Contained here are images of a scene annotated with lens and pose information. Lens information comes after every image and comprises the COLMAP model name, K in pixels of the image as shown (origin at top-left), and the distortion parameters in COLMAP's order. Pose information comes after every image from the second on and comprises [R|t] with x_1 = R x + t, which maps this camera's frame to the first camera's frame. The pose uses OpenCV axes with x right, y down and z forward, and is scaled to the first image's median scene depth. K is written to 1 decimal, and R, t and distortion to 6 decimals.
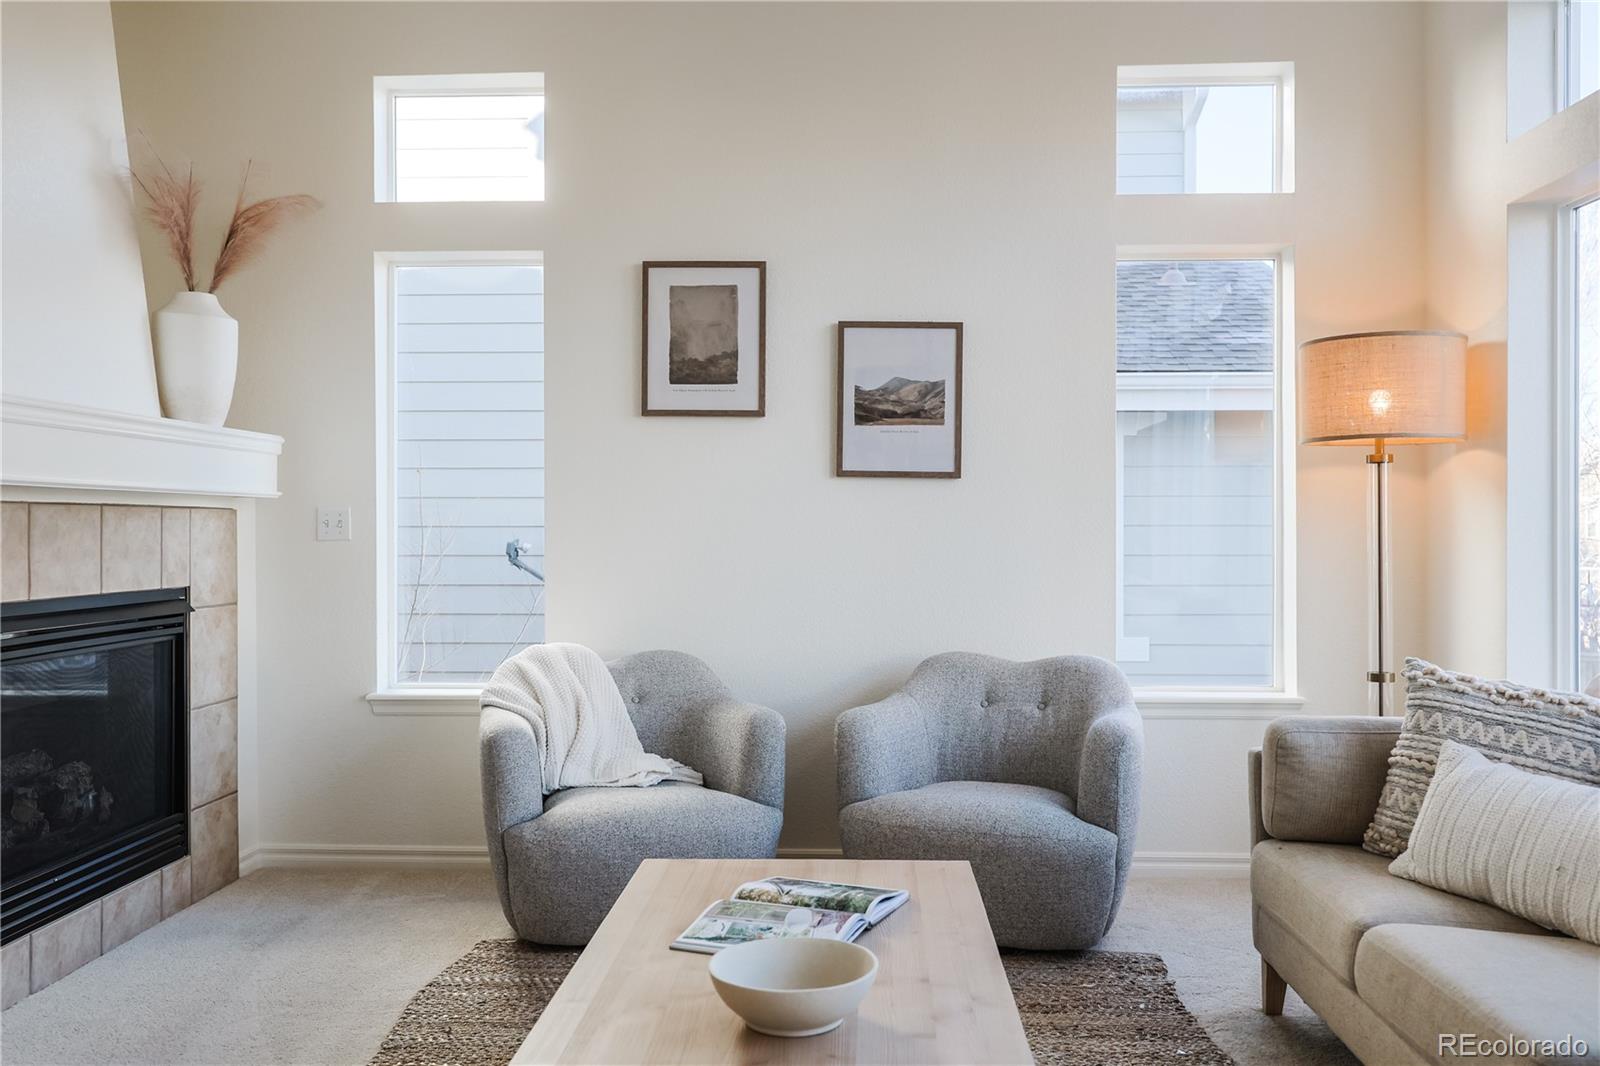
lens RADIAL K [[1340.0, 0, 806.2], [0, 1340.0, 581.3], [0, 0, 1]] dist [-0.000605, -0.006373]
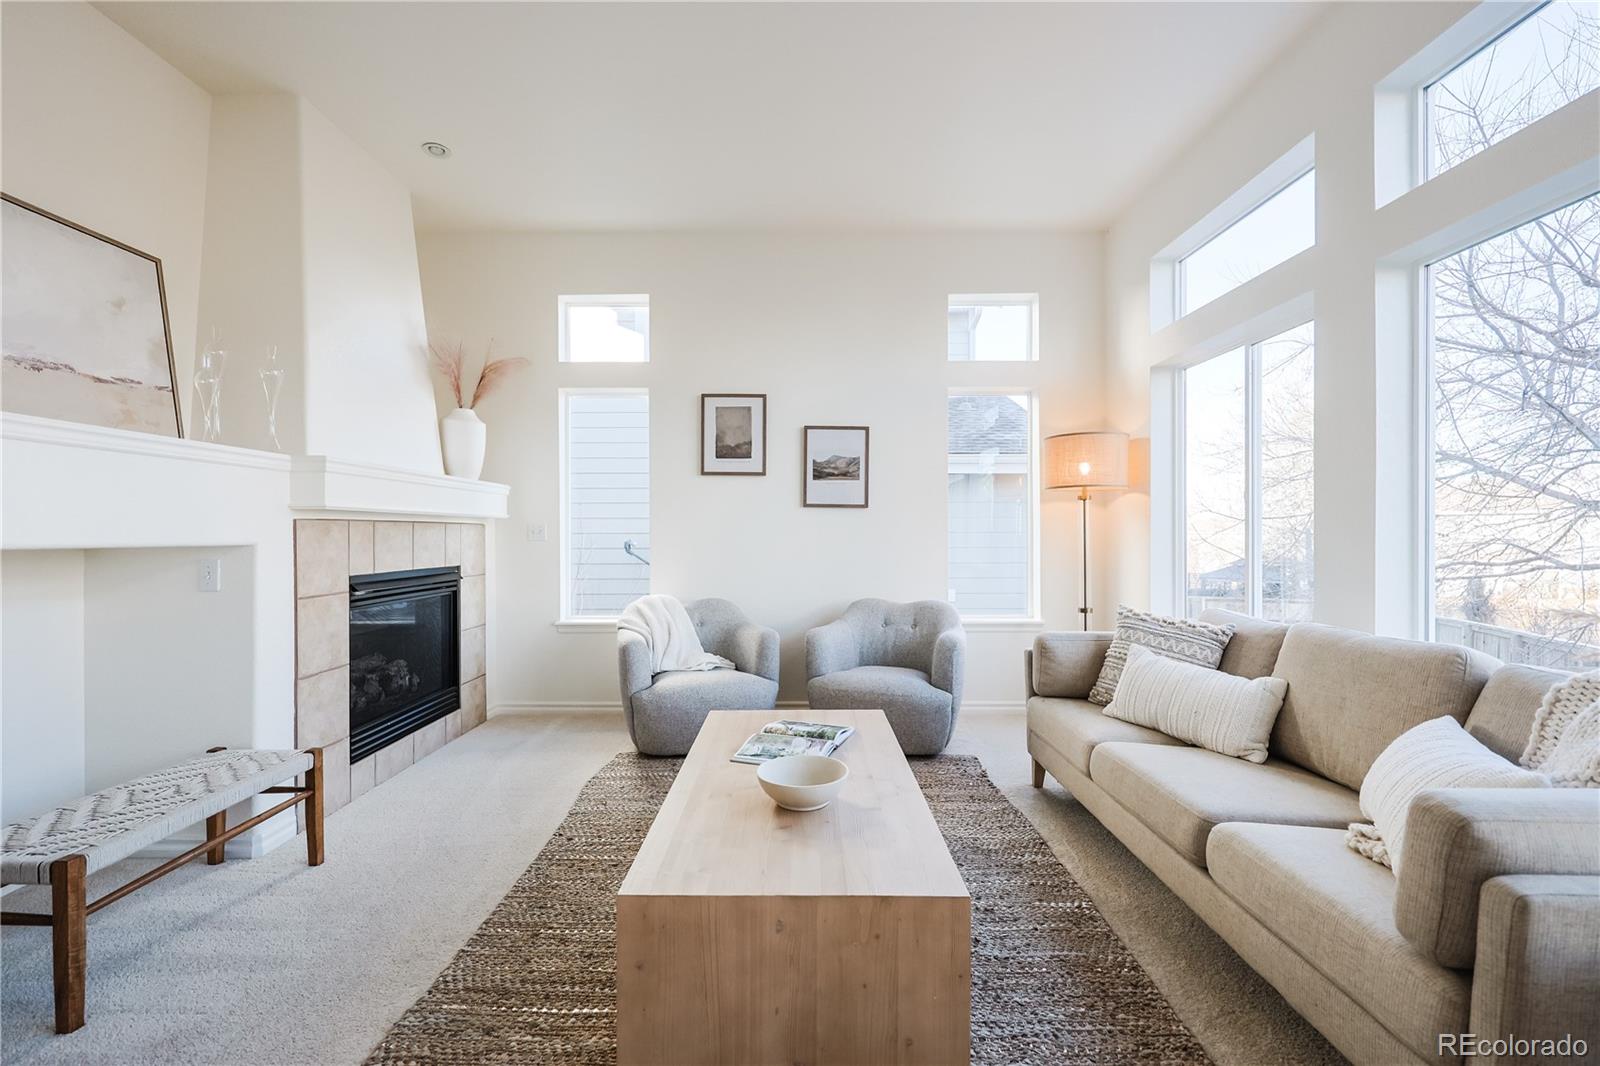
lens RADIAL K [[681.9, 0, 798.4], [0, 681.9, 559.9], [0, 0, 1]] dist [-0.005257, 0.001002]
pose [[0.999247, -0.002569, 0.038711, -0.024336], [0.002603, 0.999996, -0.000817, -0.001859], [-0.038709, 0.000917, 0.999250, 0.029503]]
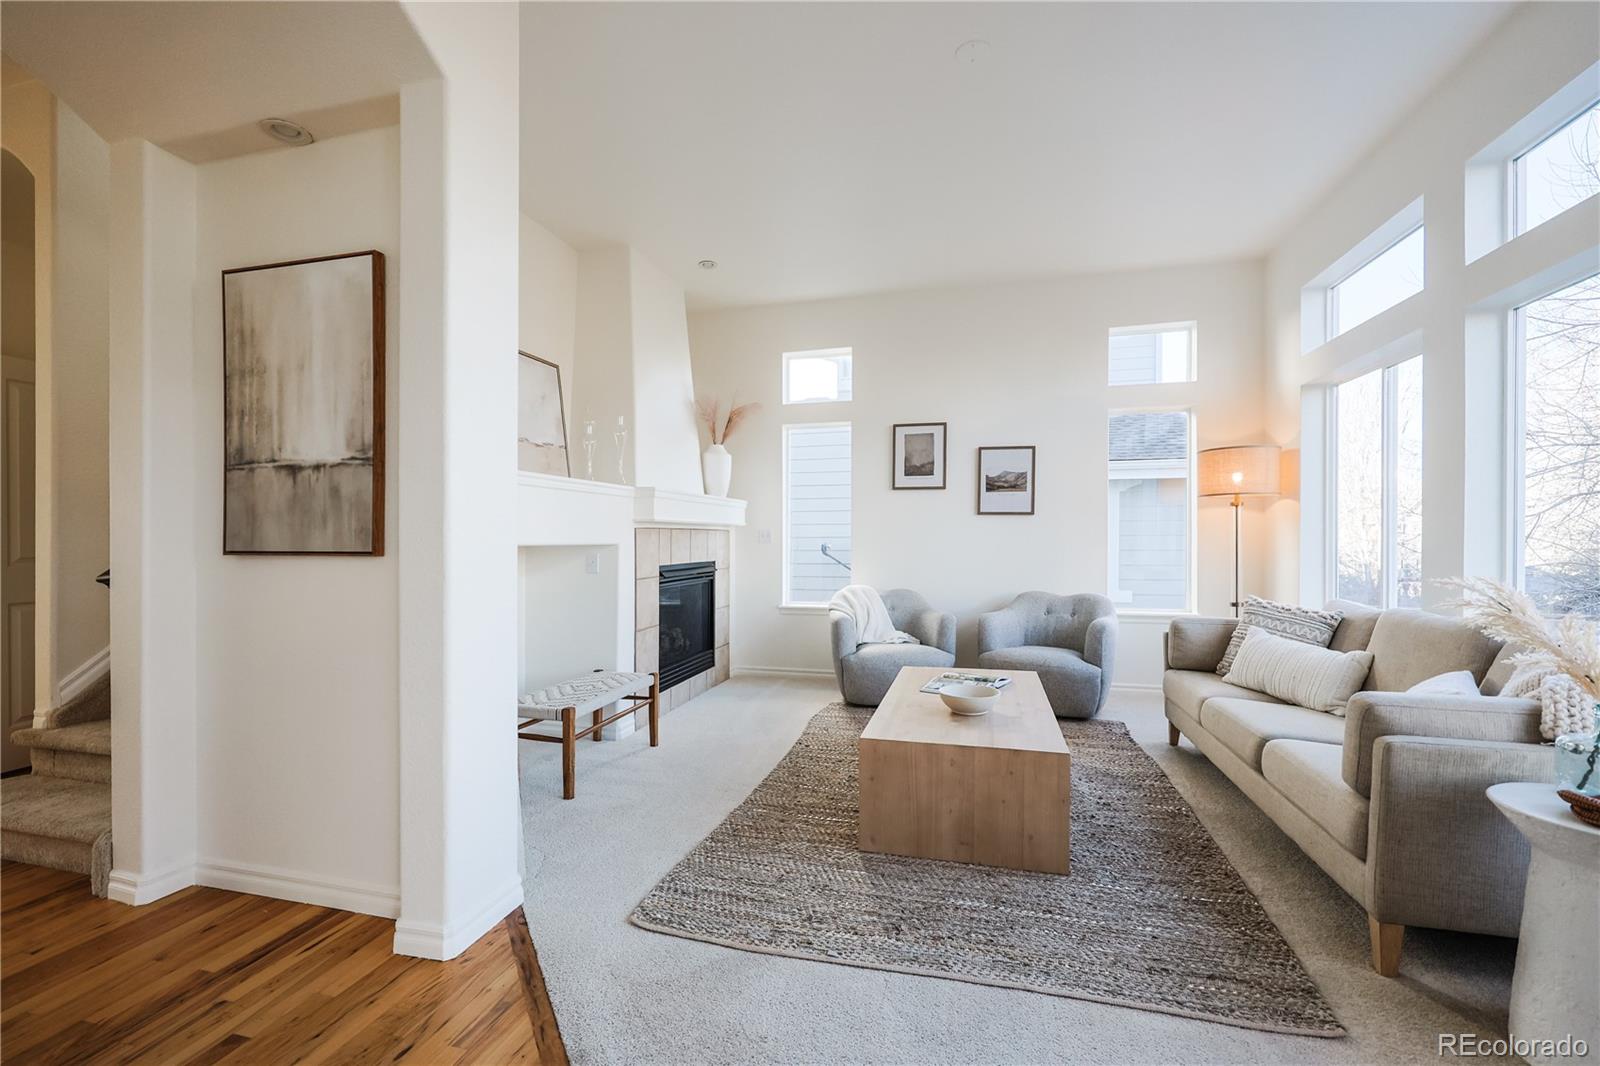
lens RADIAL K [[681.9, 0, 799.4], [0, 681.9, 557.6], [0, 0, 1]] dist [-0.005257, 0.001002]
pose [[0.975969, 0.002980, -0.217888, -0.022555], [-0.005278, 0.999936, -0.009964, 0.010005], [0.217844, 0.010875, 0.975923, -0.226566]]
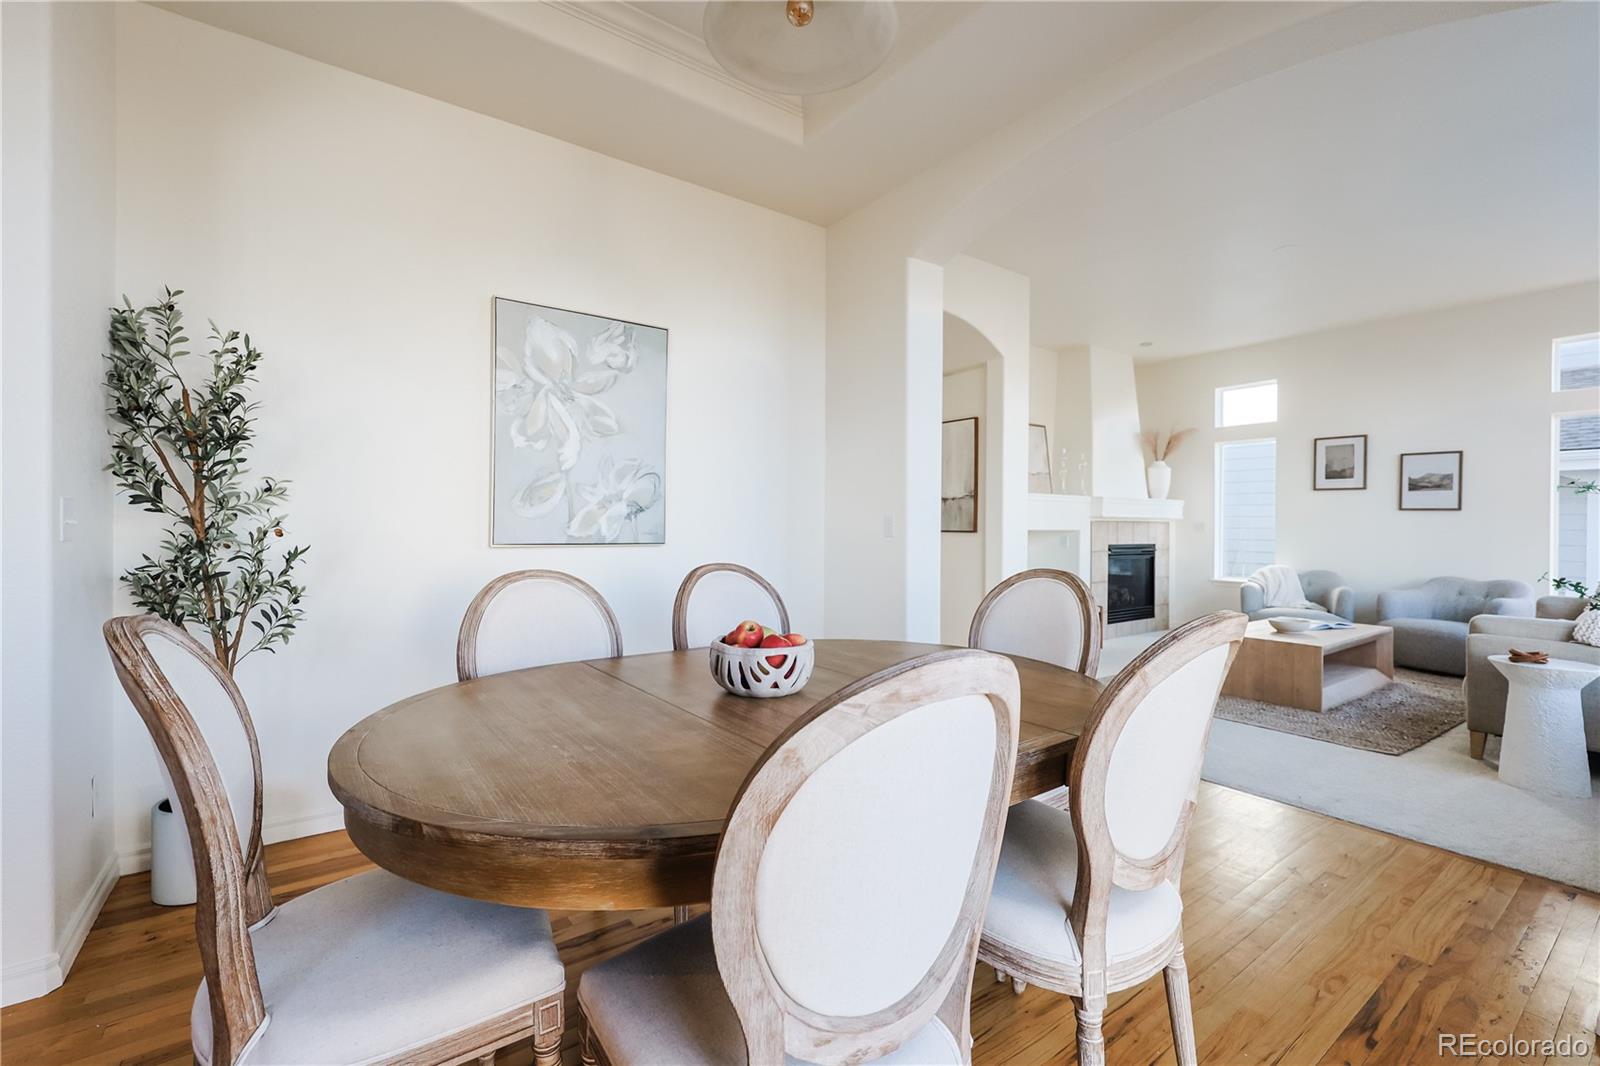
lens RADIAL K [[681.9, 0, 792.5], [0, 681.9, 506.4], [0, 0, 1]] dist [-0.005257, 0.001002]
pose [[0.612334, -0.016372, -0.790429, 0.389653], [-0.038465, 0.997985, -0.050470, 0.033868], [0.789663, 0.061308, 0.610471, -0.891713]]
